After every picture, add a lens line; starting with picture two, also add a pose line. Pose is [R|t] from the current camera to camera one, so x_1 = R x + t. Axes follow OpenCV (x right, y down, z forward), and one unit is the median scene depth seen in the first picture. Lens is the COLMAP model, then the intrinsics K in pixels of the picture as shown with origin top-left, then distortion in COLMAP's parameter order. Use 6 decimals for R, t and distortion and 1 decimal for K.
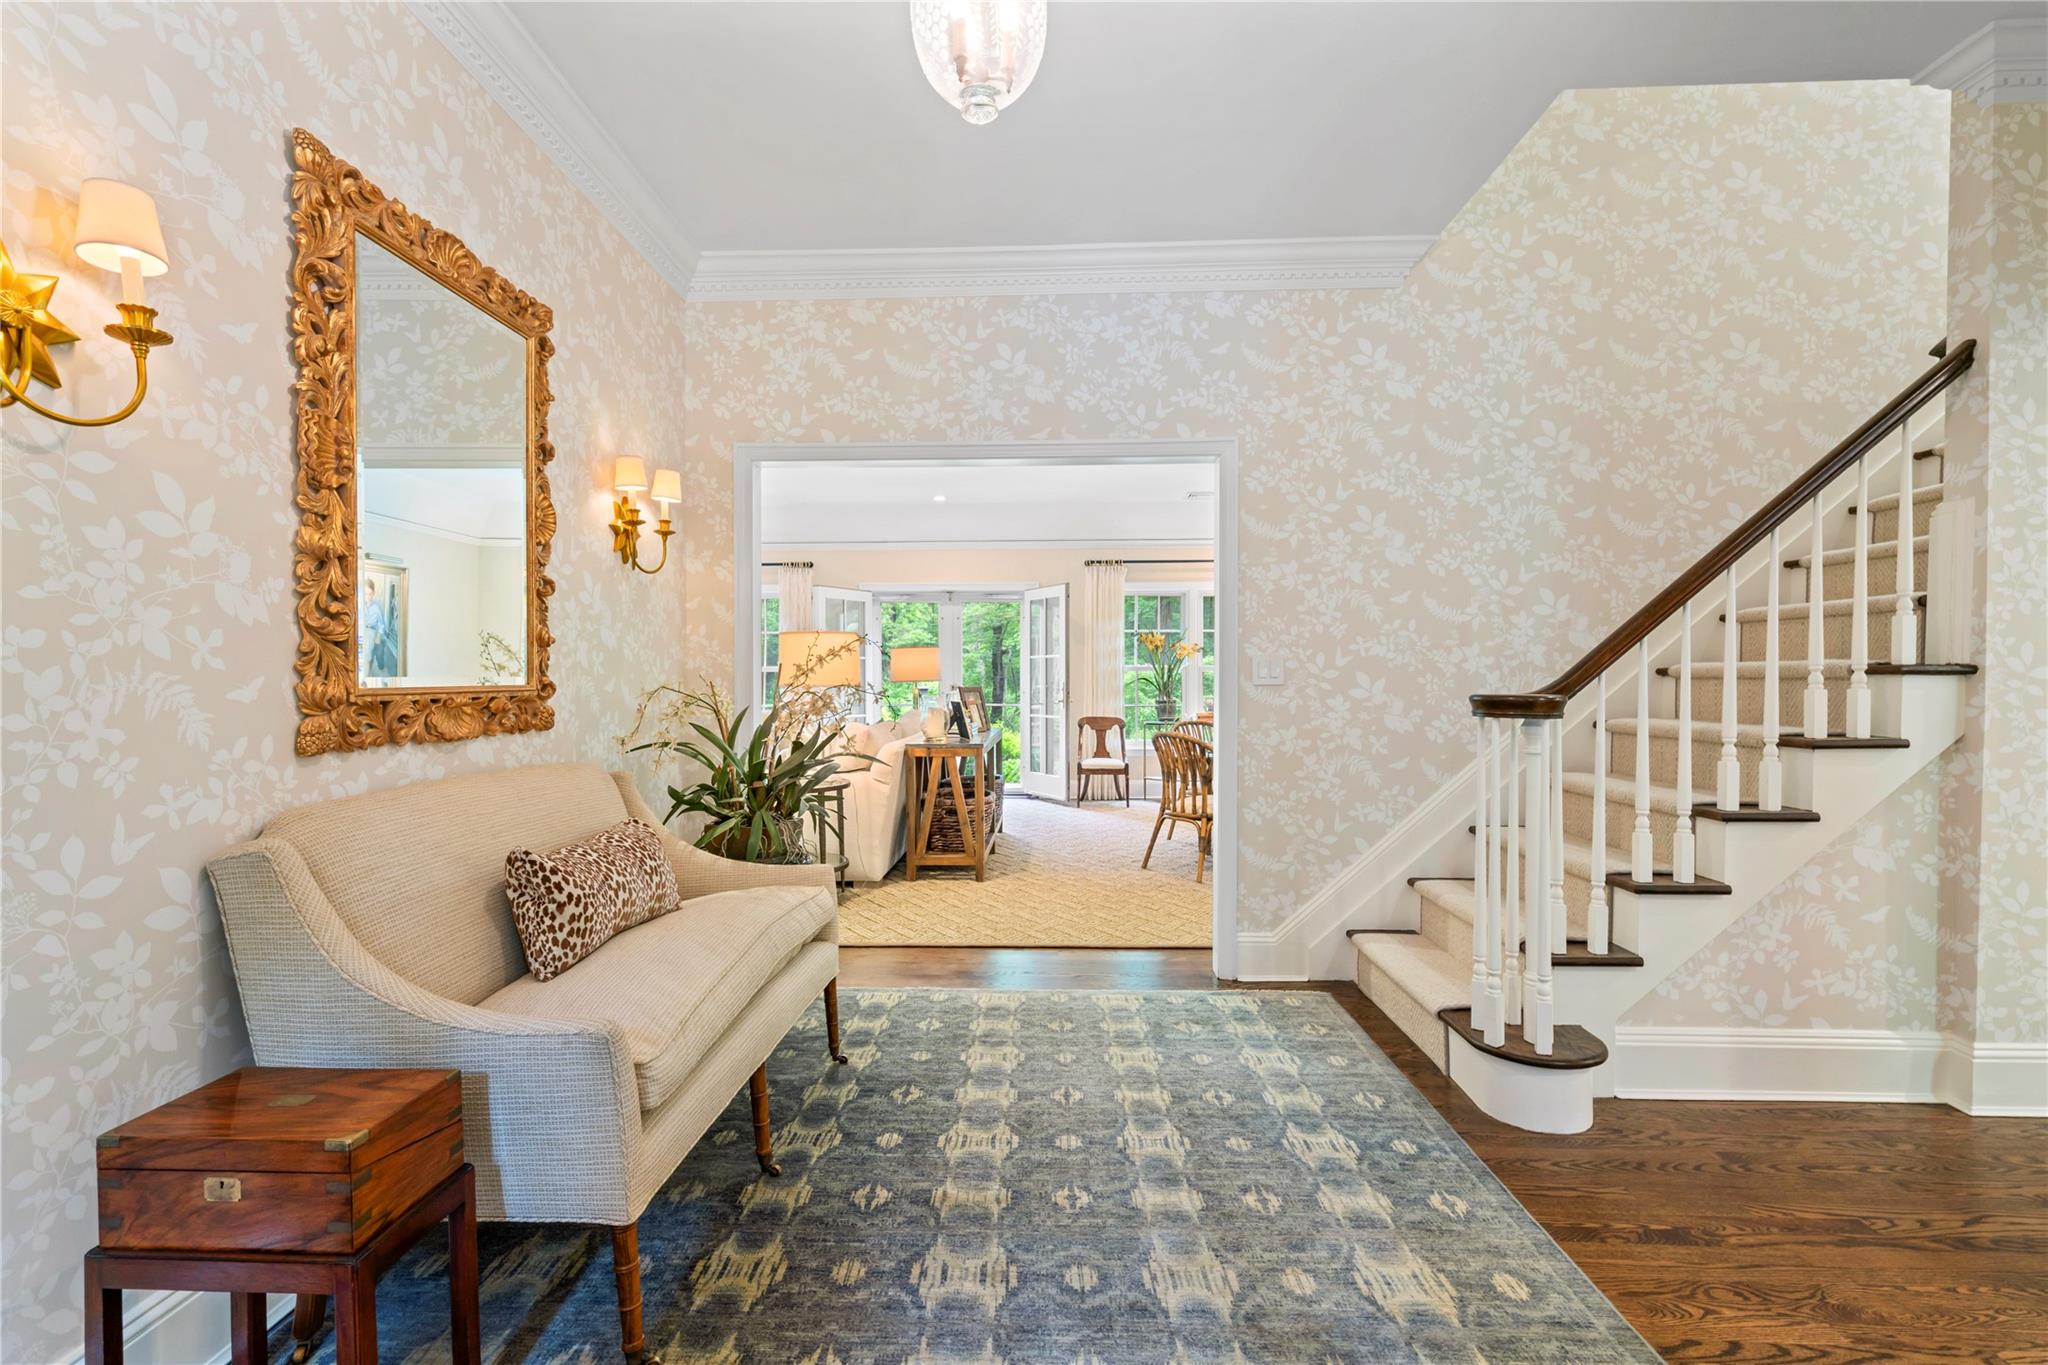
lens RADIAL K [[945.1, 0, 1016.8], [0, 945.1, 674.0], [0, 0, 1]] dist [-0.004406, 0.000058]
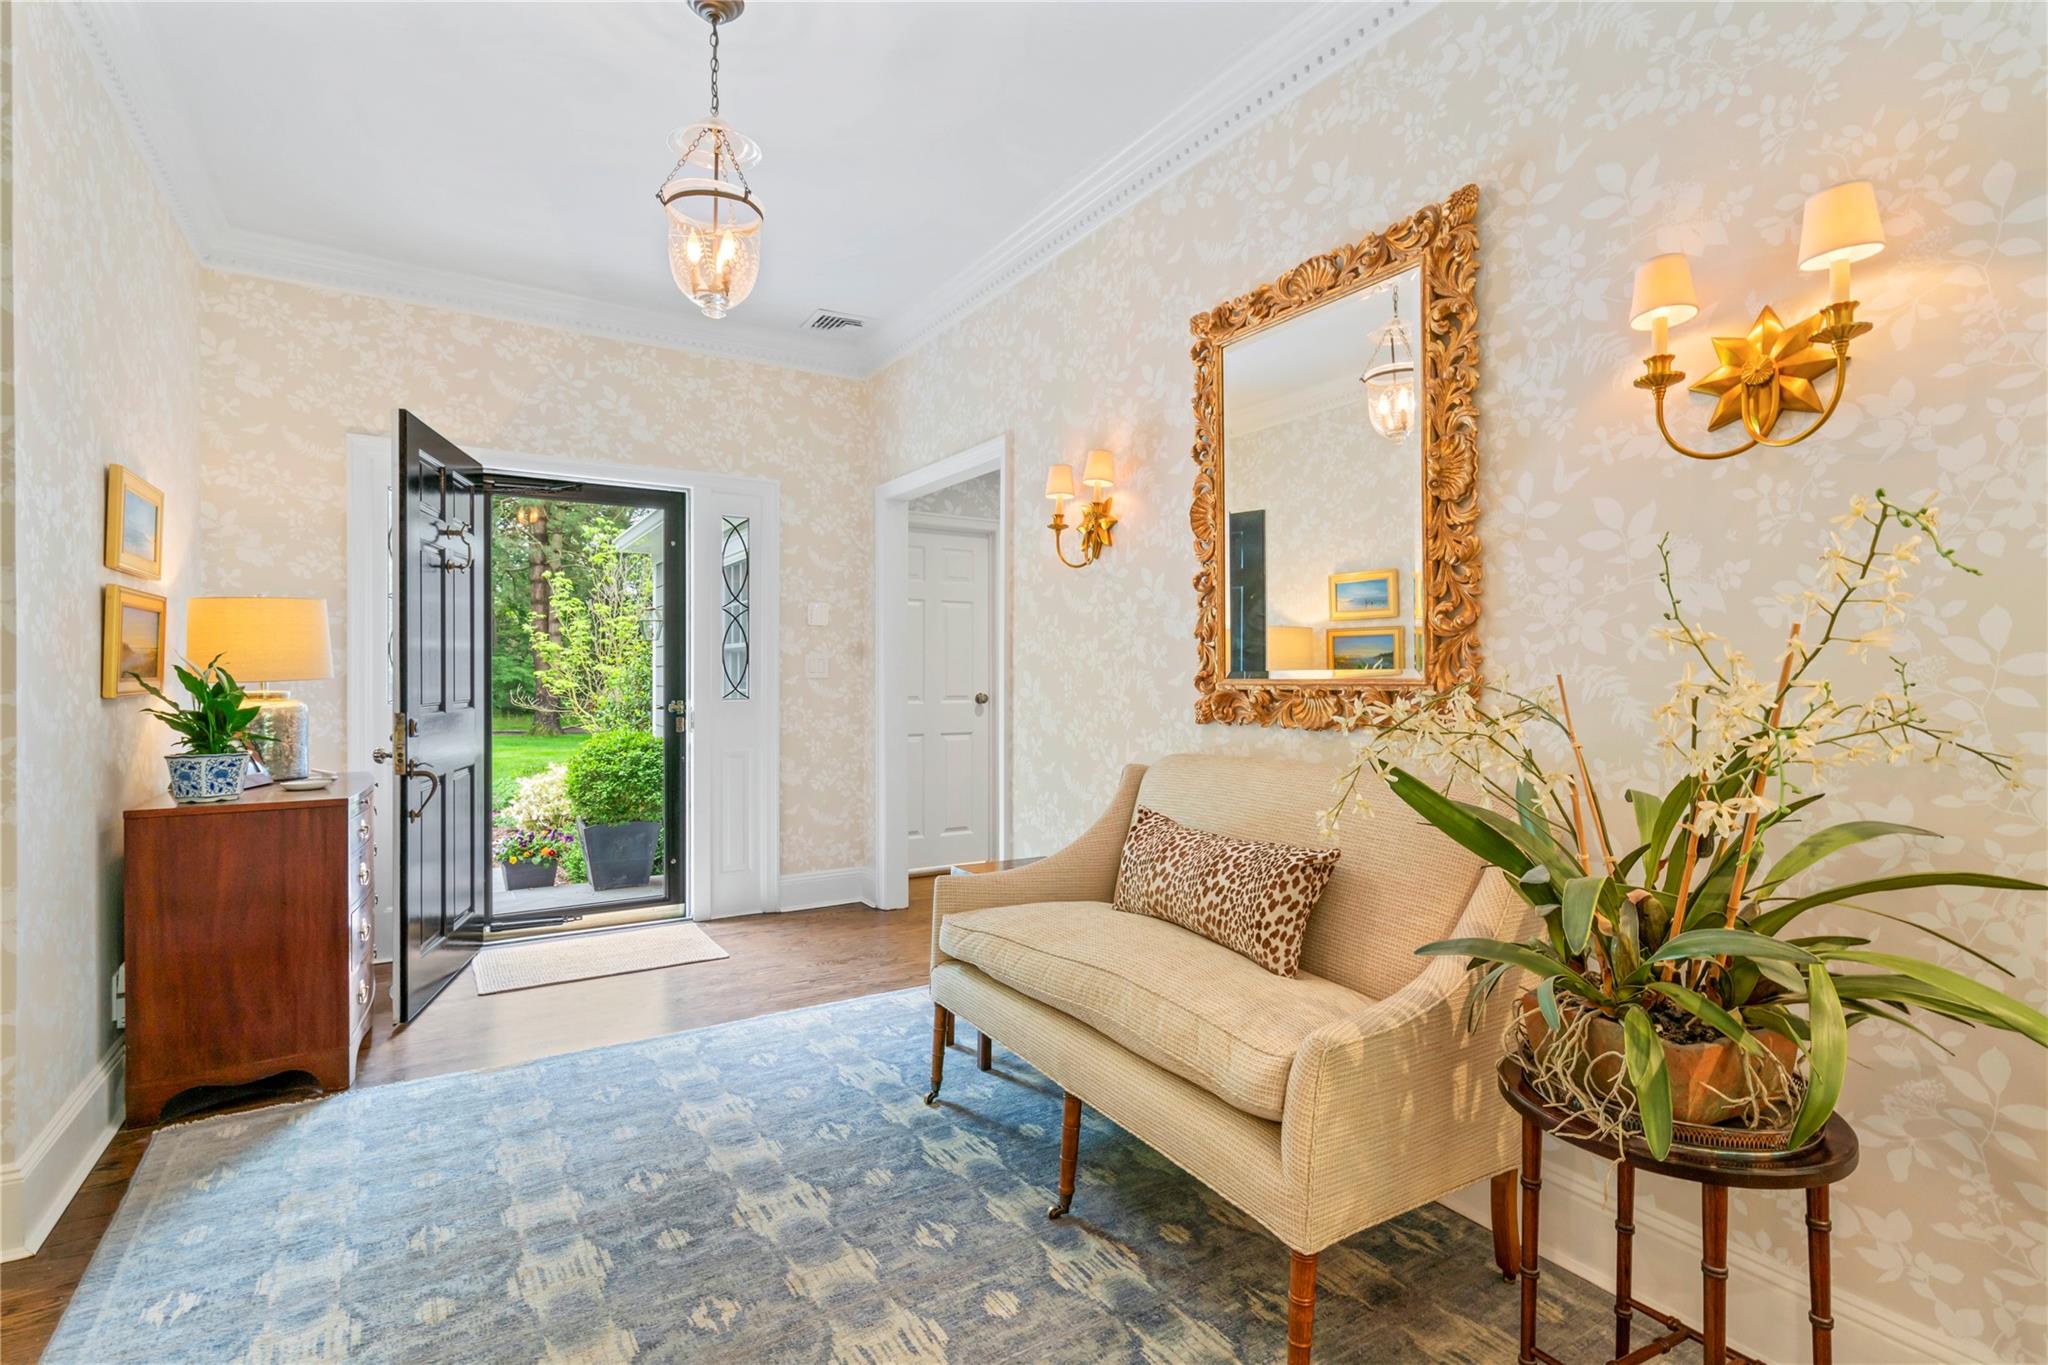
lens RADIAL K [[945.1, 0, 1016.8], [0, 945.1, 674.0], [0, 0, 1]] dist [-0.004406, 0.000058]
pose [[-0.827933, -0.005197, -0.560803, 0.296950], [-0.002117, 0.999979, -0.006142, 0.013351], [0.560823, -0.003898, -0.827927, 1.798403]]
